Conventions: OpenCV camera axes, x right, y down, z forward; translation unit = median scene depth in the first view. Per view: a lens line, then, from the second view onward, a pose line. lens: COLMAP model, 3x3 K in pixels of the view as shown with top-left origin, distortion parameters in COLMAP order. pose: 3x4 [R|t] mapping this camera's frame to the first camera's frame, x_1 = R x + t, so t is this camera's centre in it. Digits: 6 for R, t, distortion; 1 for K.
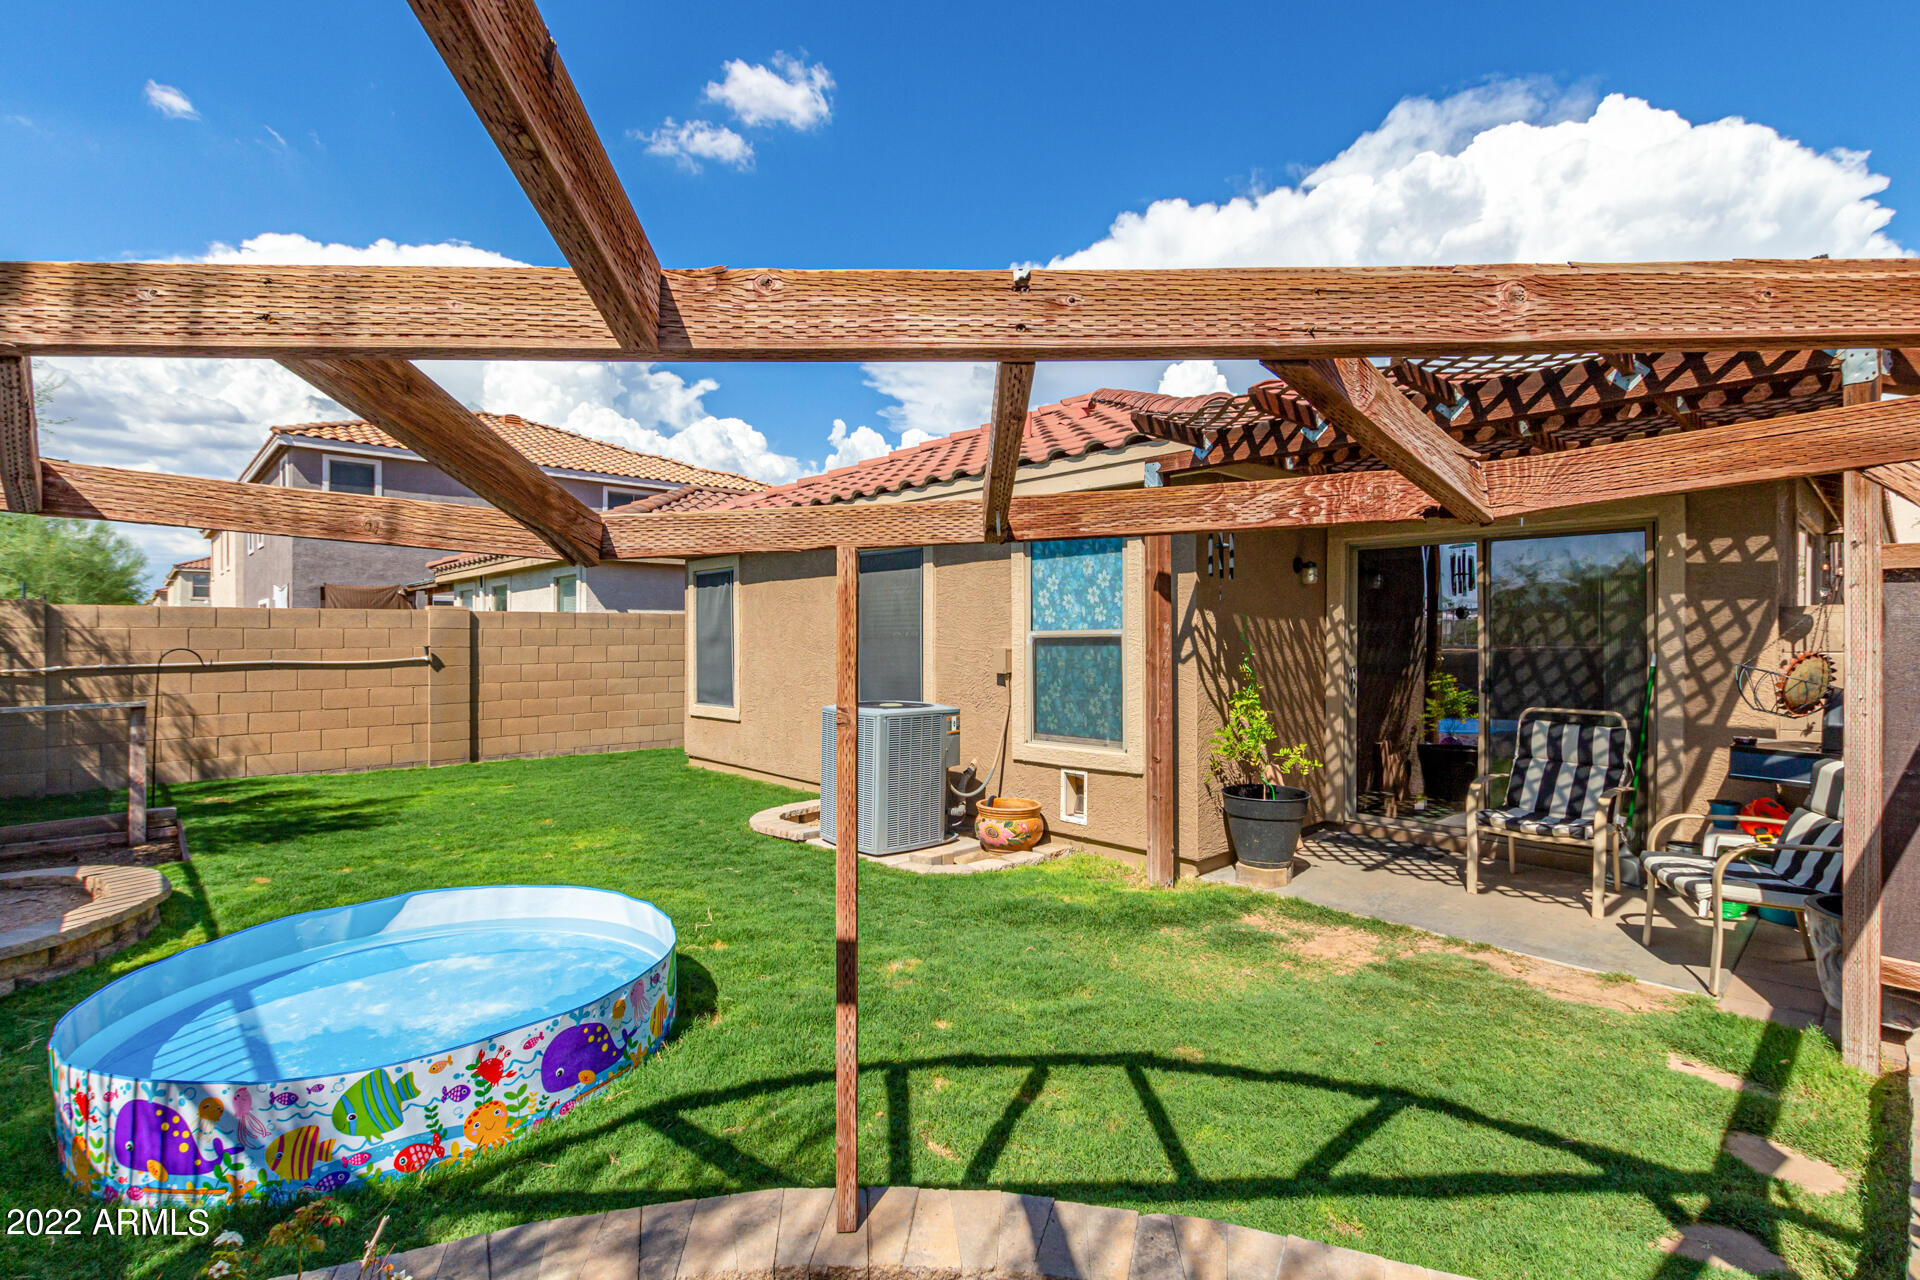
lens RADIAL K [[890.8, 0, 956.8], [0, 890.8, 645.0], [0, 0, 1]] dist [0.004912, 0.000143]
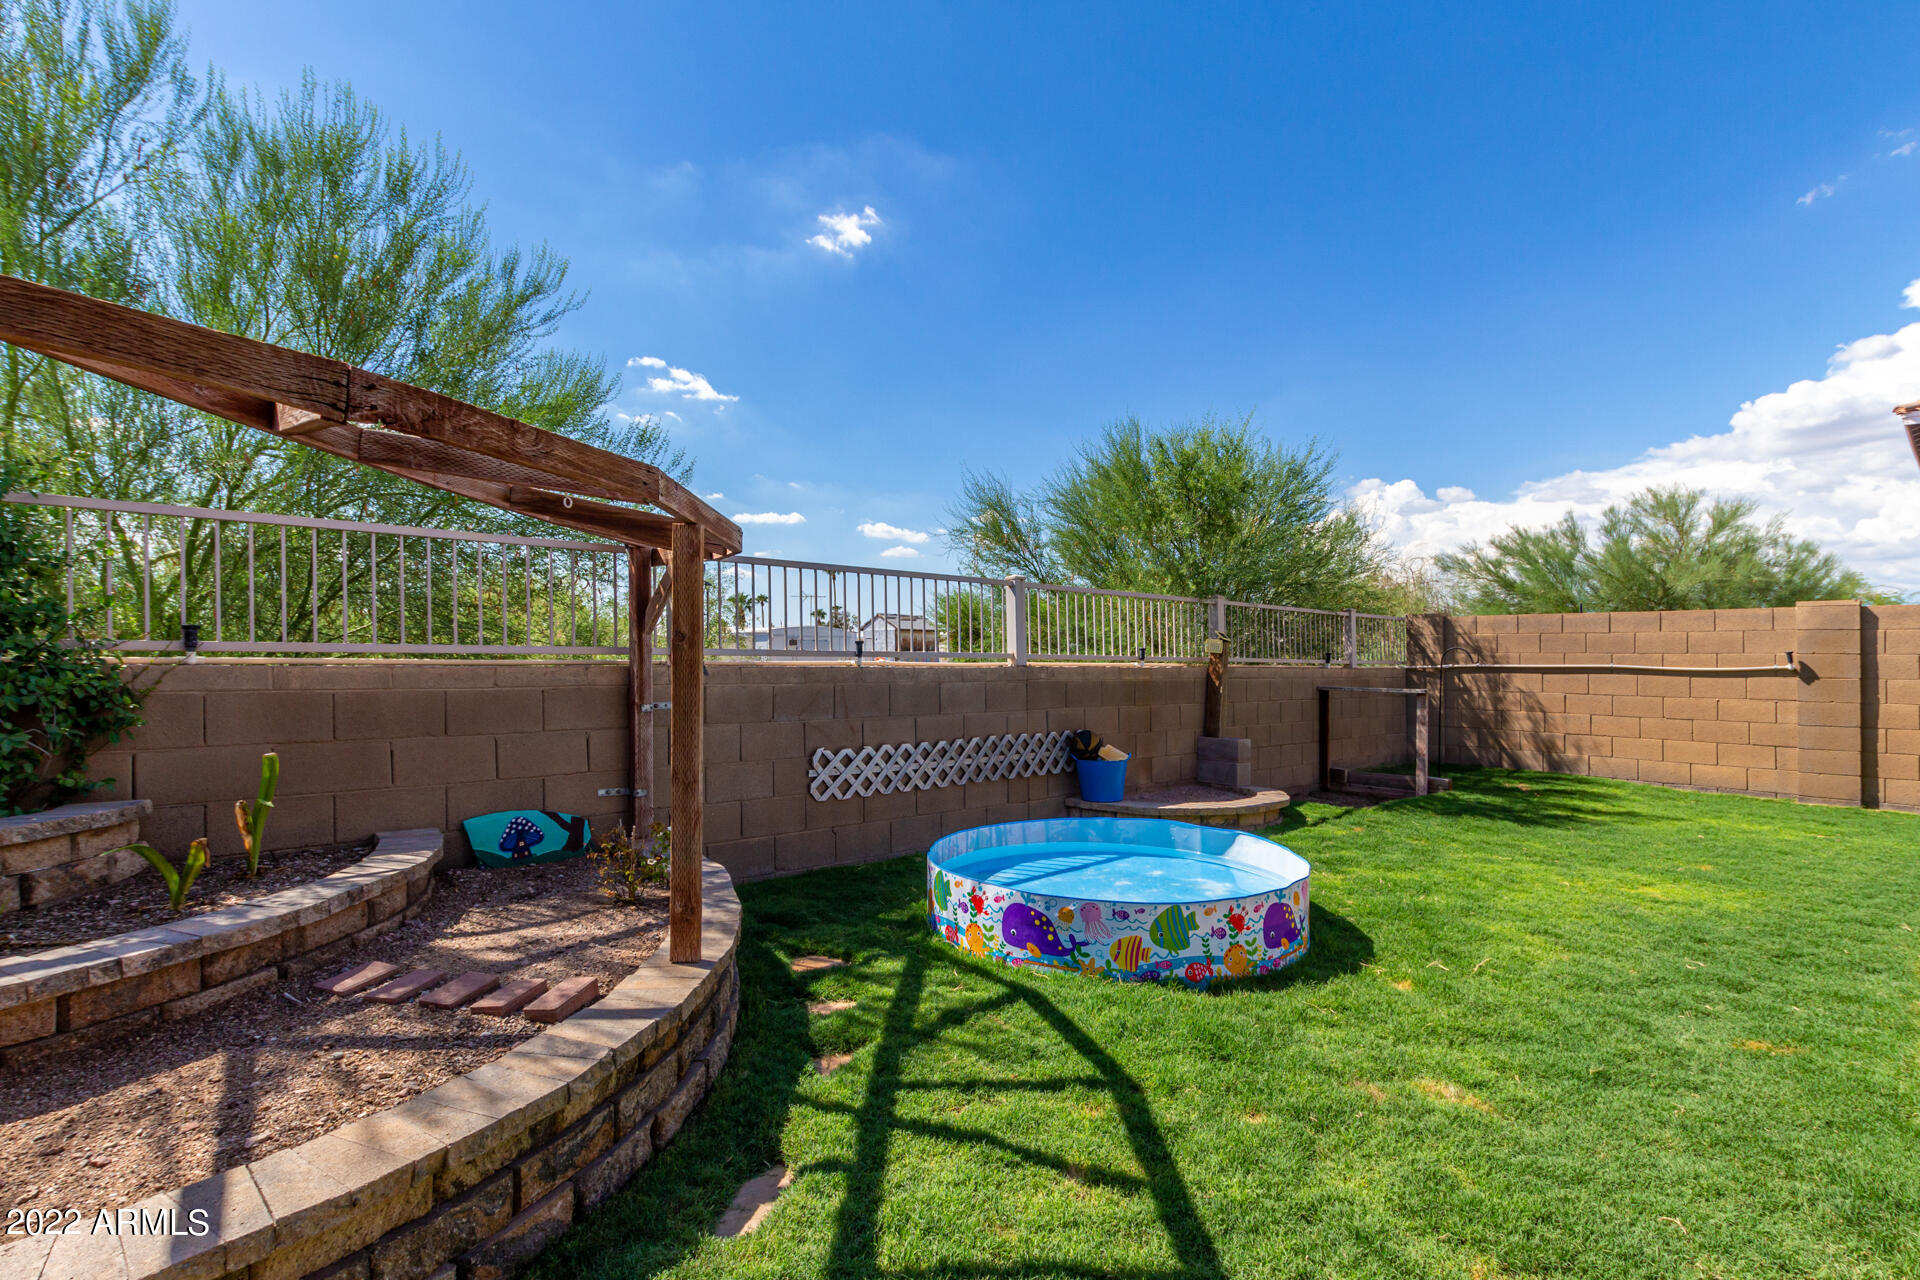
lens RADIAL K [[890.8, 0, 956.8], [0, 890.8, 645.0], [0, 0, 1]] dist [0.004912, 0.000143]
pose [[-0.041402, -0.006946, -0.999118, 0.301559], [-0.021225, 0.999756, -0.006071, 0.018500], [0.998917, 0.020955, -0.041539, 0.320770]]
